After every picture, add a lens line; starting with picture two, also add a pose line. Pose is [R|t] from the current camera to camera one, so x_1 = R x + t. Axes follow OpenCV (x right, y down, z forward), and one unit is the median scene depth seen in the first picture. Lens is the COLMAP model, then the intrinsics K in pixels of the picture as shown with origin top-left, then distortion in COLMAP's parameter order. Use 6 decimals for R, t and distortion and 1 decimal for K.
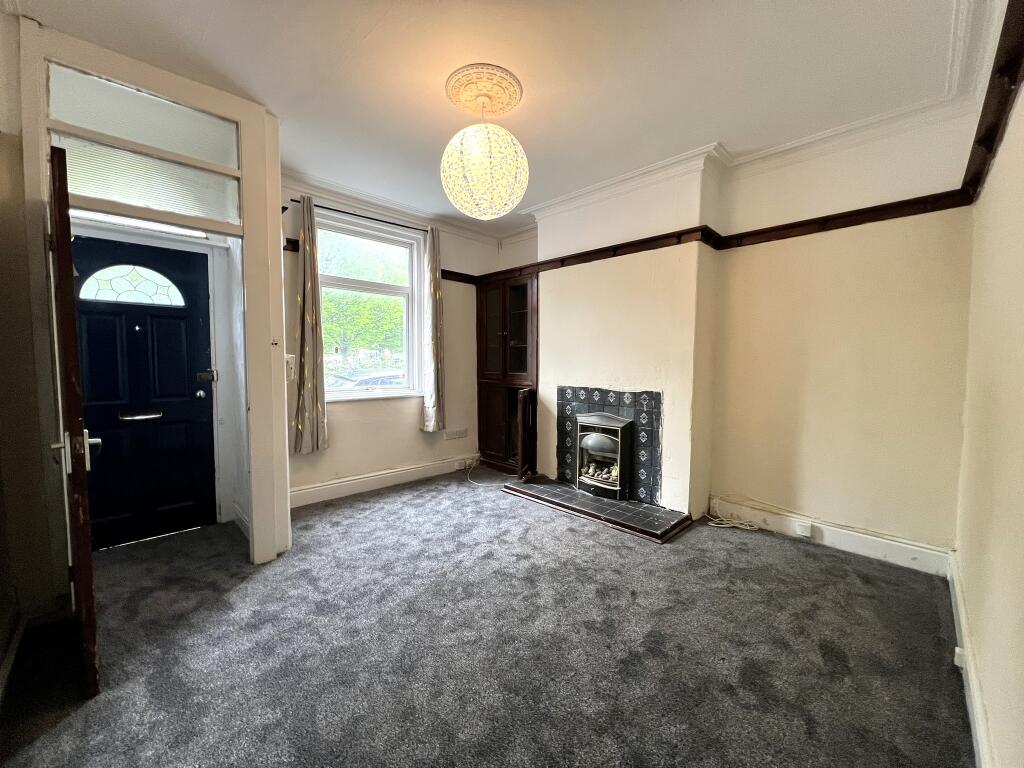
lens RADIAL K [[407.8, 0, 516.4], [0, 407.8, 384.7], [0, 0, 1]] dist [-0.001352, -0.000280]
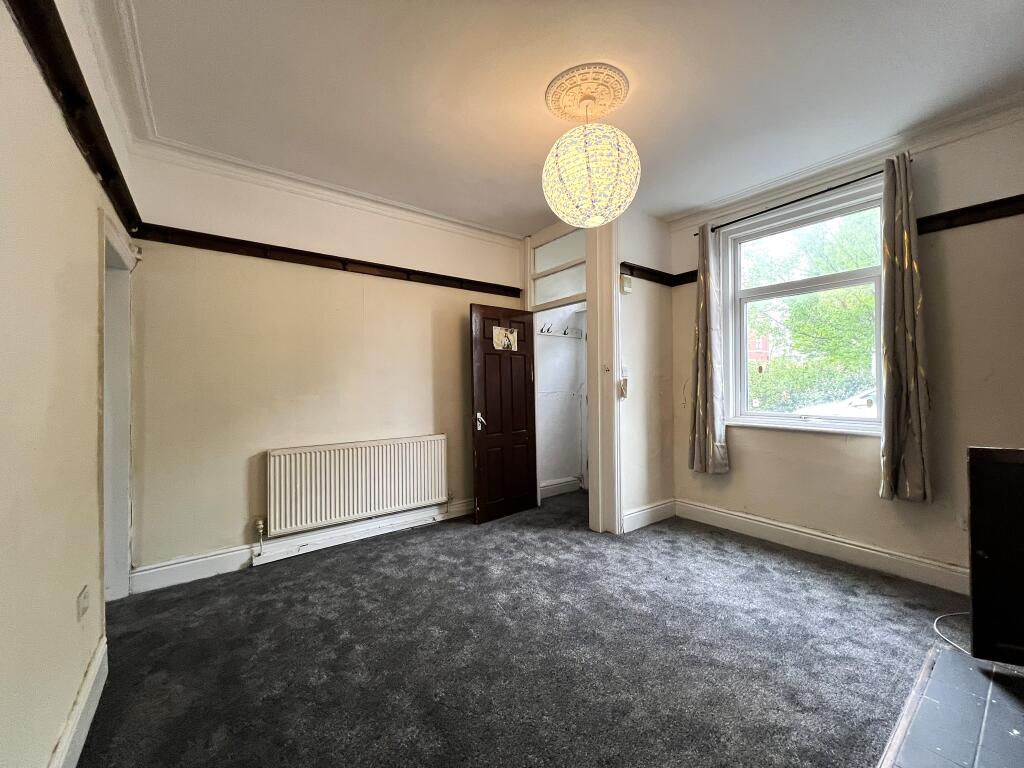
lens RADIAL K [[407.8, 0, 509.2], [0, 407.8, 381.8], [0, 0, 1]] dist [-0.001352, -0.000280]
pose [[-0.136333, -0.013524, -0.990571, 0.714188], [-0.052136, 0.998619, -0.006458, -0.033392], [0.989290, 0.050764, -0.136849, 0.815137]]
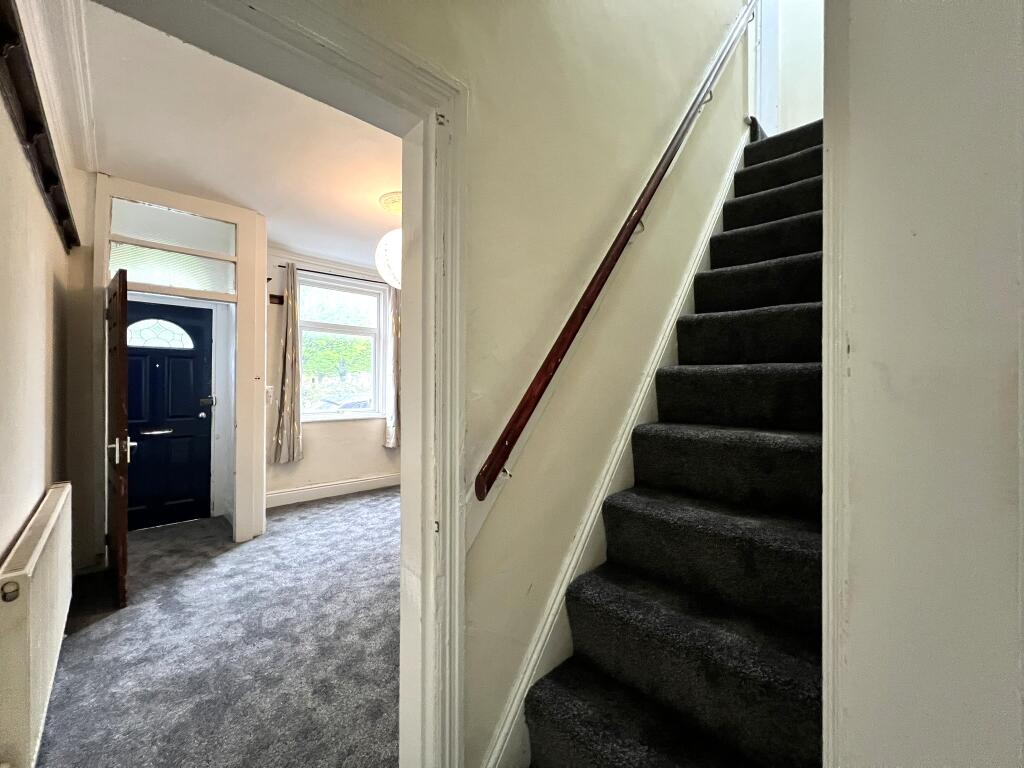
lens RADIAL K [[407.8, 0, 514.9], [0, 407.8, 383.6], [0, 0, 1]] dist [-0.001352, -0.000280]
pose [[0.999929, 0.001366, -0.011832, 0.264131], [-0.002057, 0.998285, -0.058507, -0.004690], [0.011732, 0.058528, 0.998217, -0.324720]]
